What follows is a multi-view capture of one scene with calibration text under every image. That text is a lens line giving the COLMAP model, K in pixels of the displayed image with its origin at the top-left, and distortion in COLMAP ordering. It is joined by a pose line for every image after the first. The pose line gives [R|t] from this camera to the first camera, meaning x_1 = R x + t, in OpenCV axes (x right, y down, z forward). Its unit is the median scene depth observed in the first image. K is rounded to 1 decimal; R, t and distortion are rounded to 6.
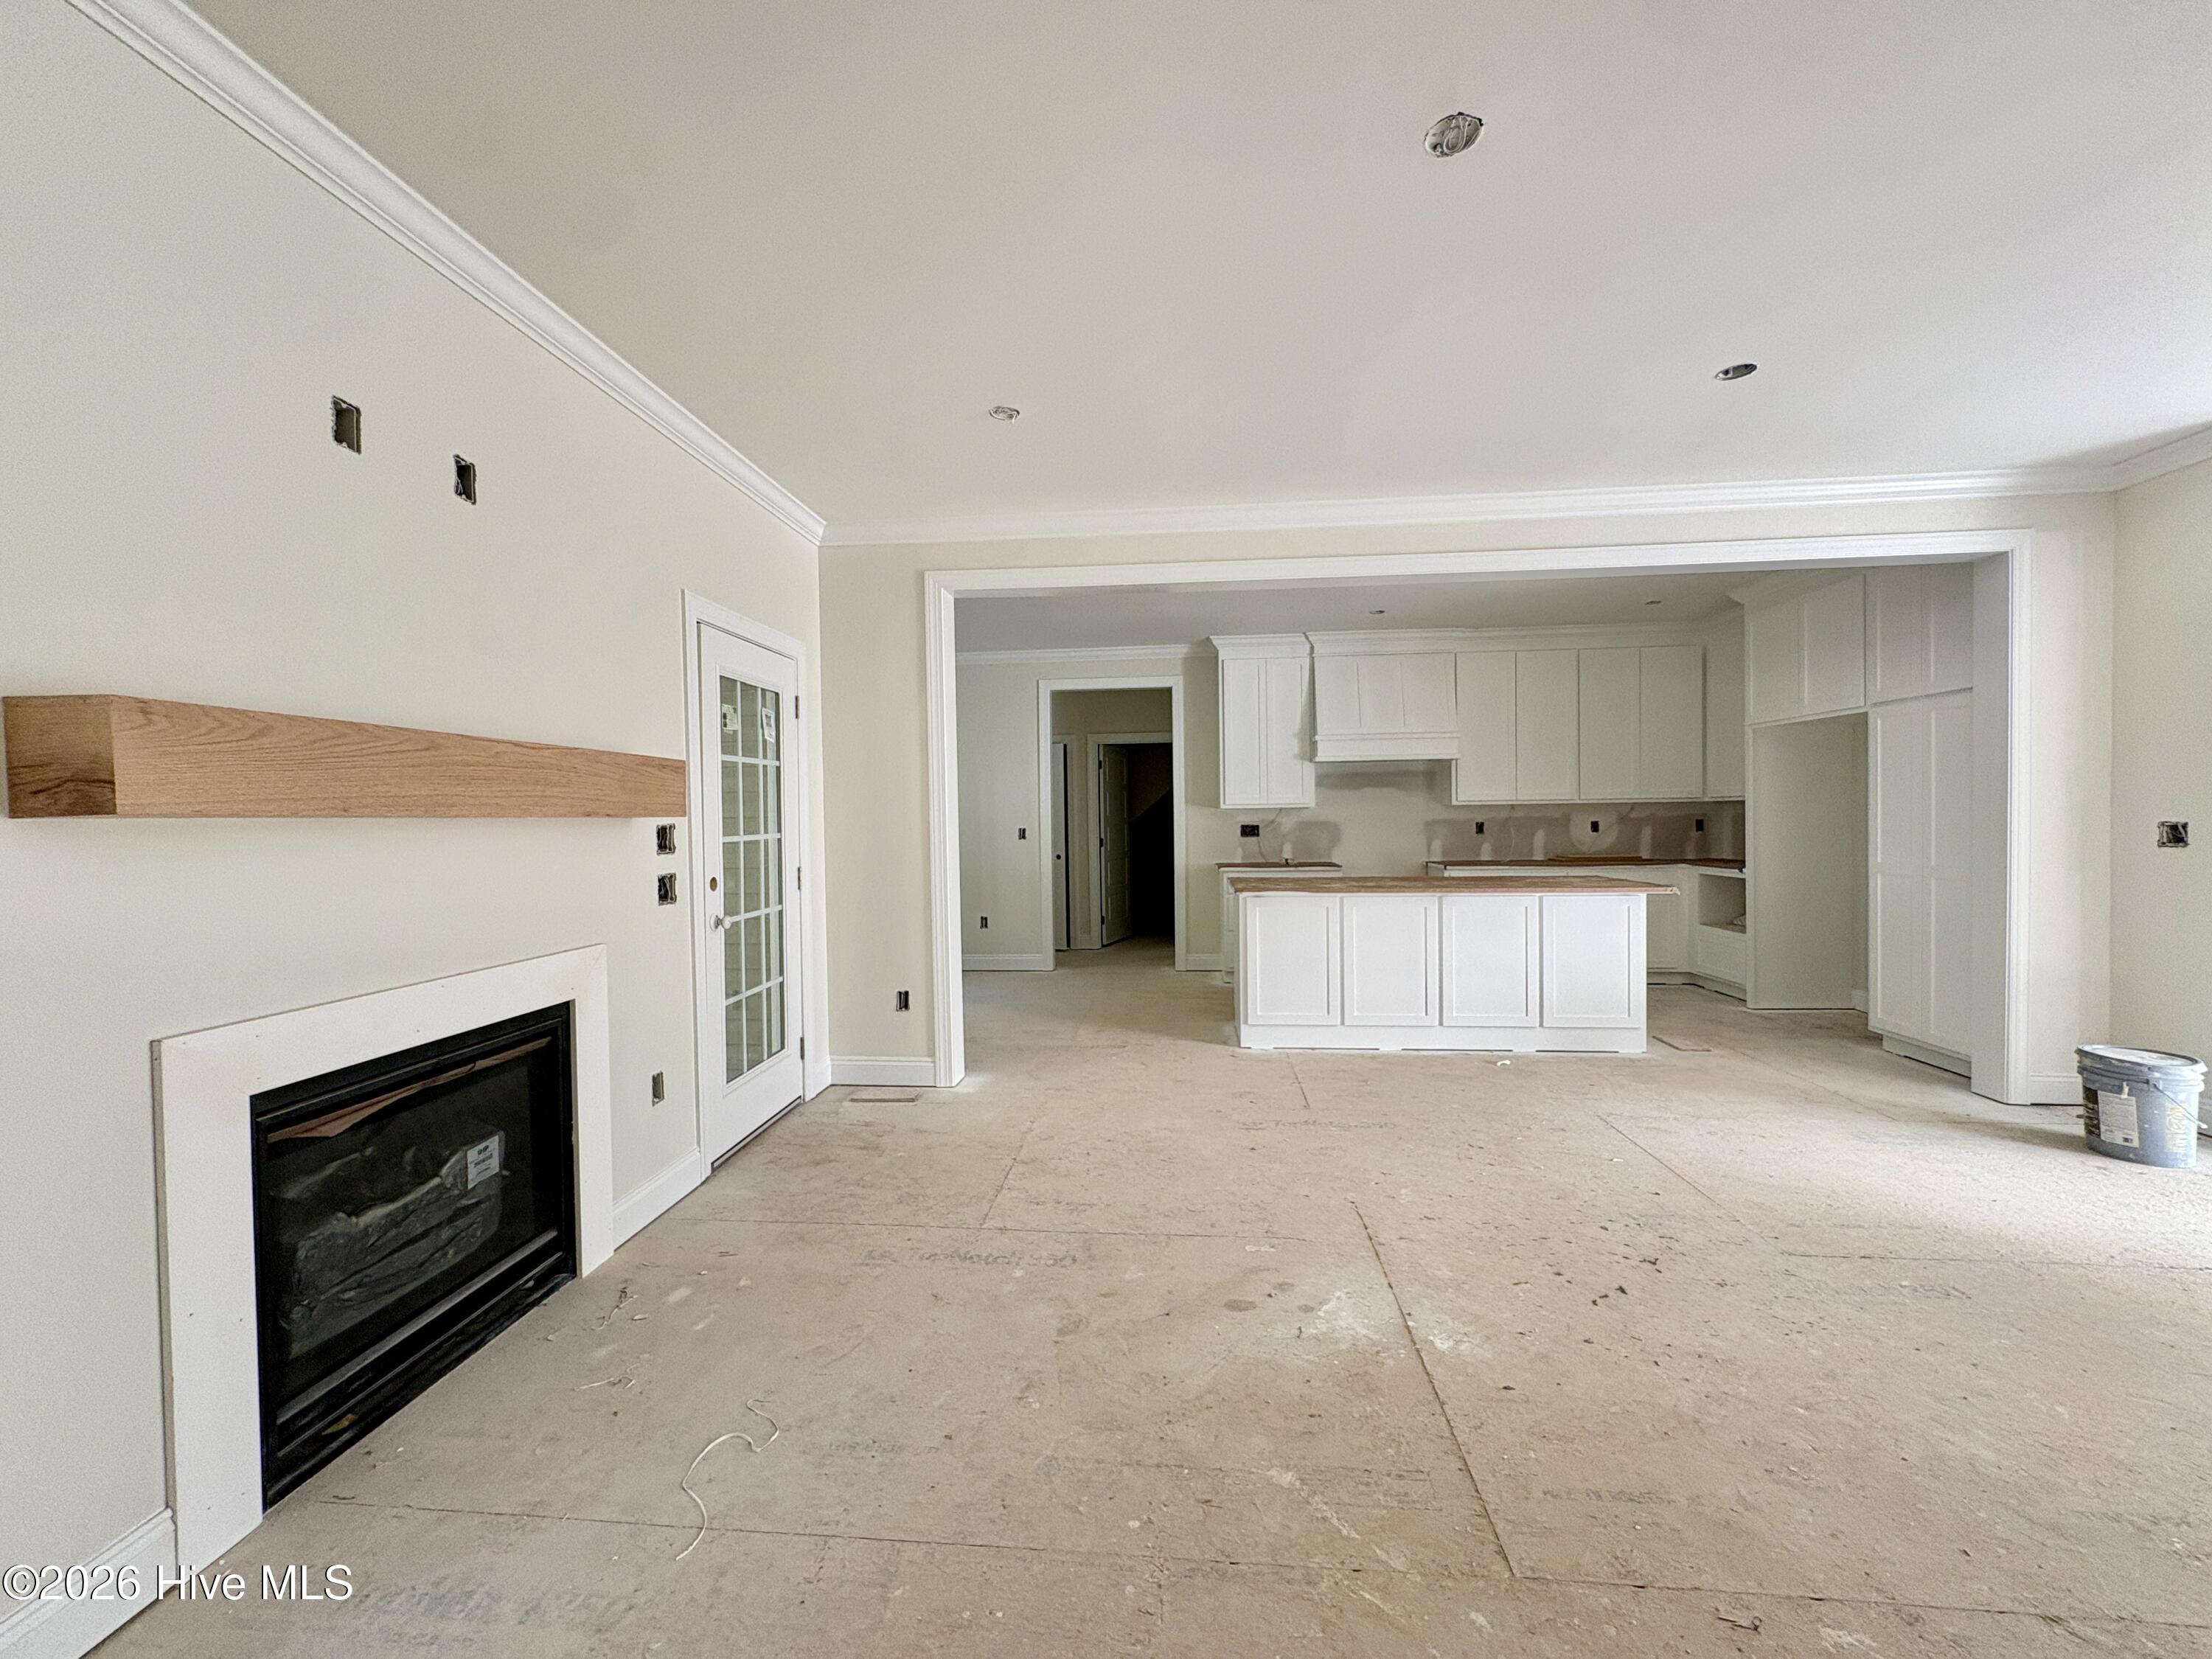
lens RADIAL K [[879.6, 0, 1106.0], [0, 879.6, 829.5], [0, 0, 1]] dist [0.001389, 0.000483]
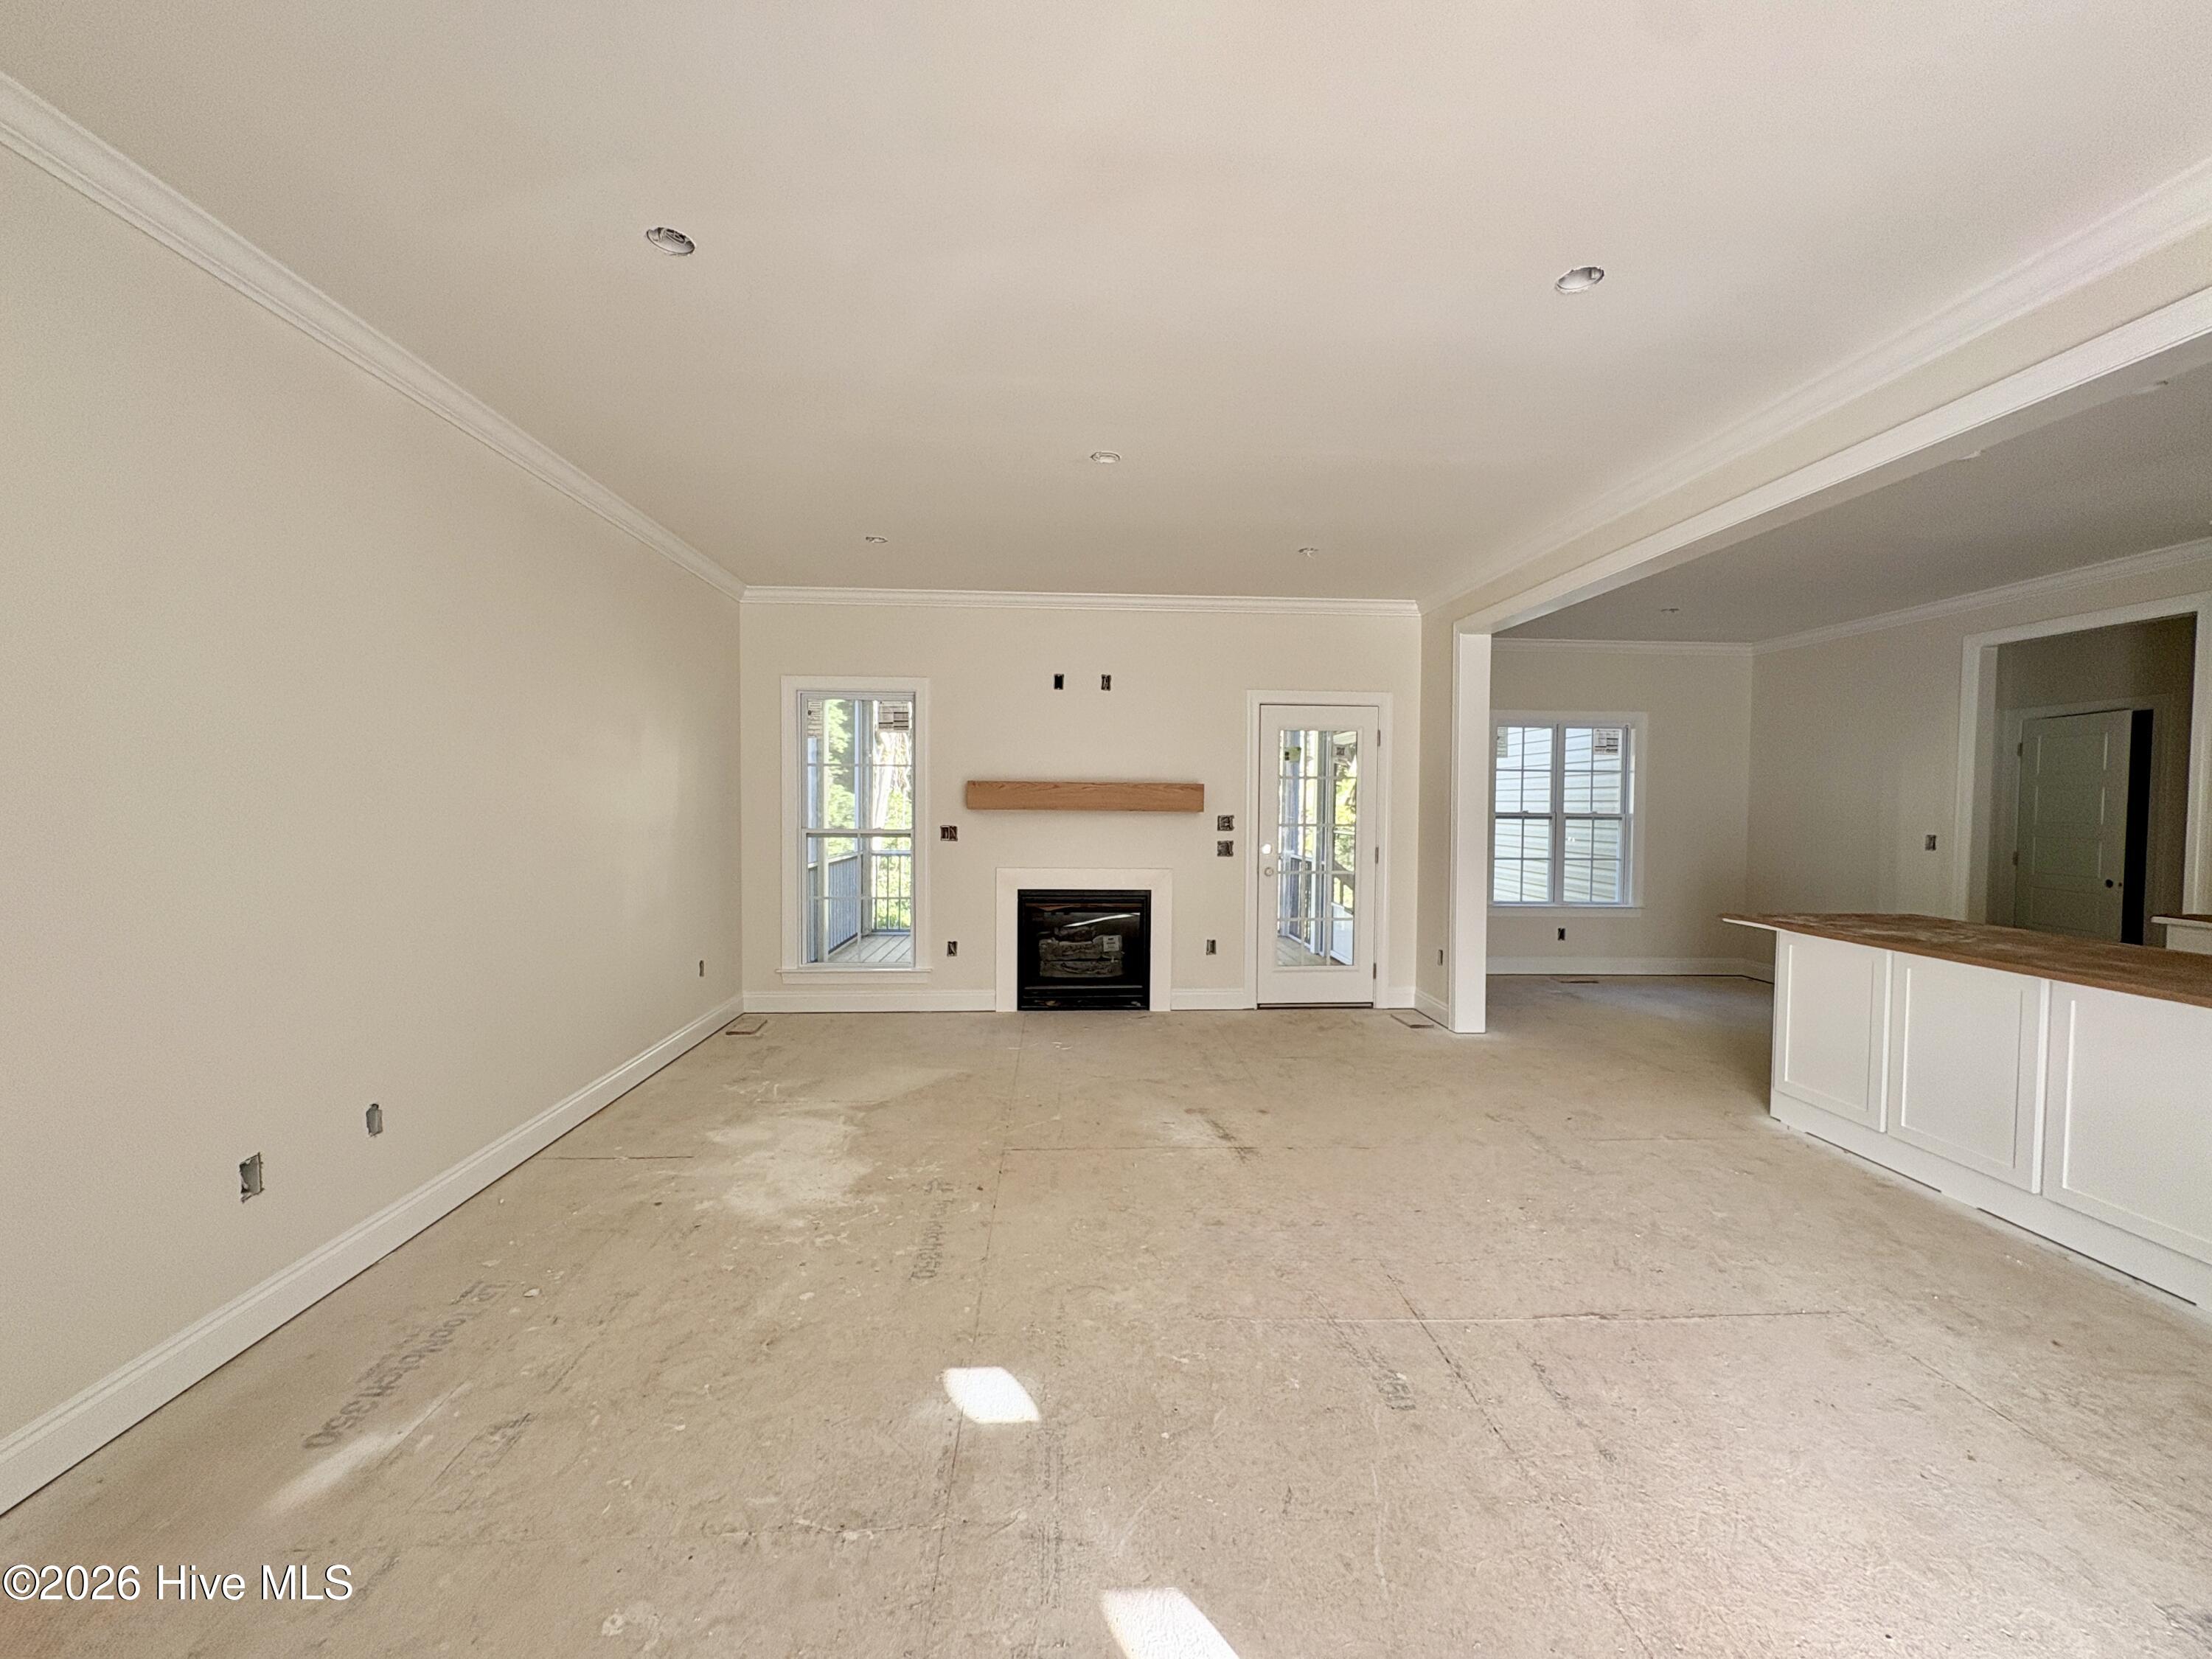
lens RADIAL K [[879.6, 0, 1106.0], [0, 879.6, 829.5], [0, 0, 1]] dist [0.001389, 0.000483]
pose [[0.143863, 0.046281, -0.988515, 1.007656], [-0.026045, 0.998737, 0.042969, -0.037505], [0.989255, 0.019565, 0.144887, 0.333170]]
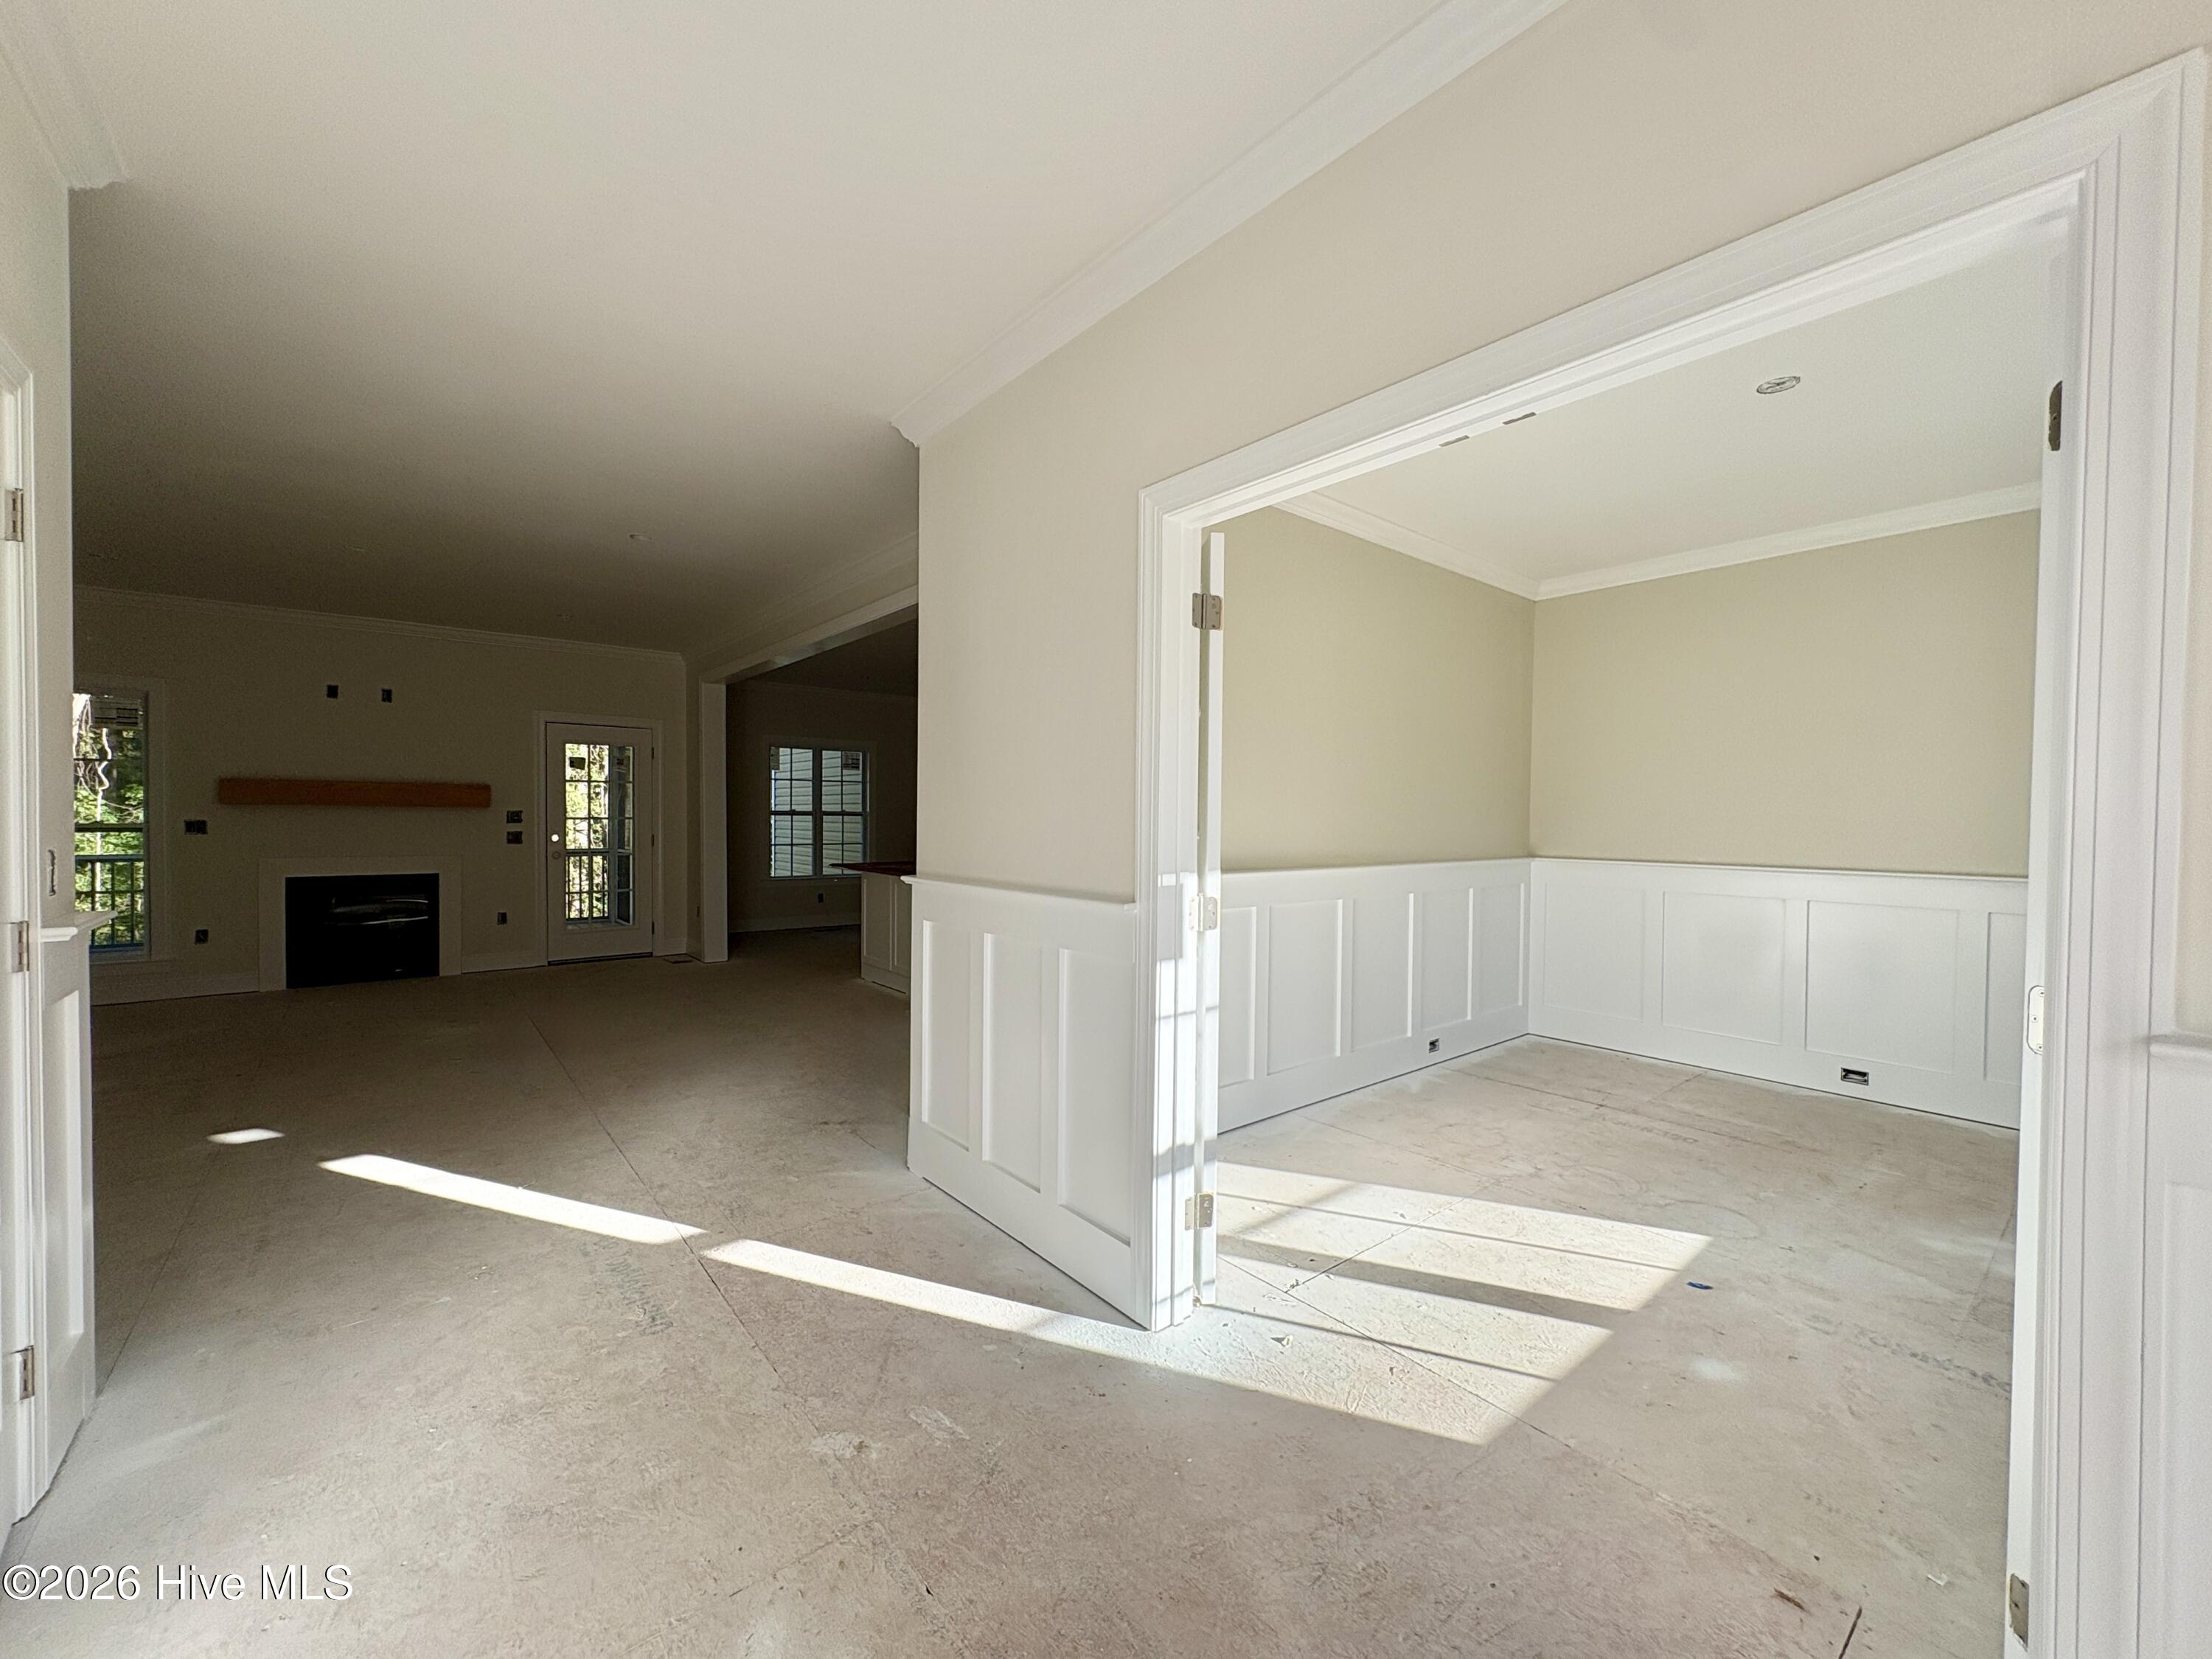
lens RADIAL K [[879.6, 0, 1106.0], [0, 879.6, 829.5], [0, 0, 1]] dist [0.001389, 0.000483]
pose [[0.699874, 0.030981, -0.713595, 1.705116], [-0.028892, 0.999469, 0.015055, -0.027349], [0.713682, 0.010081, 0.700397, 0.342689]]
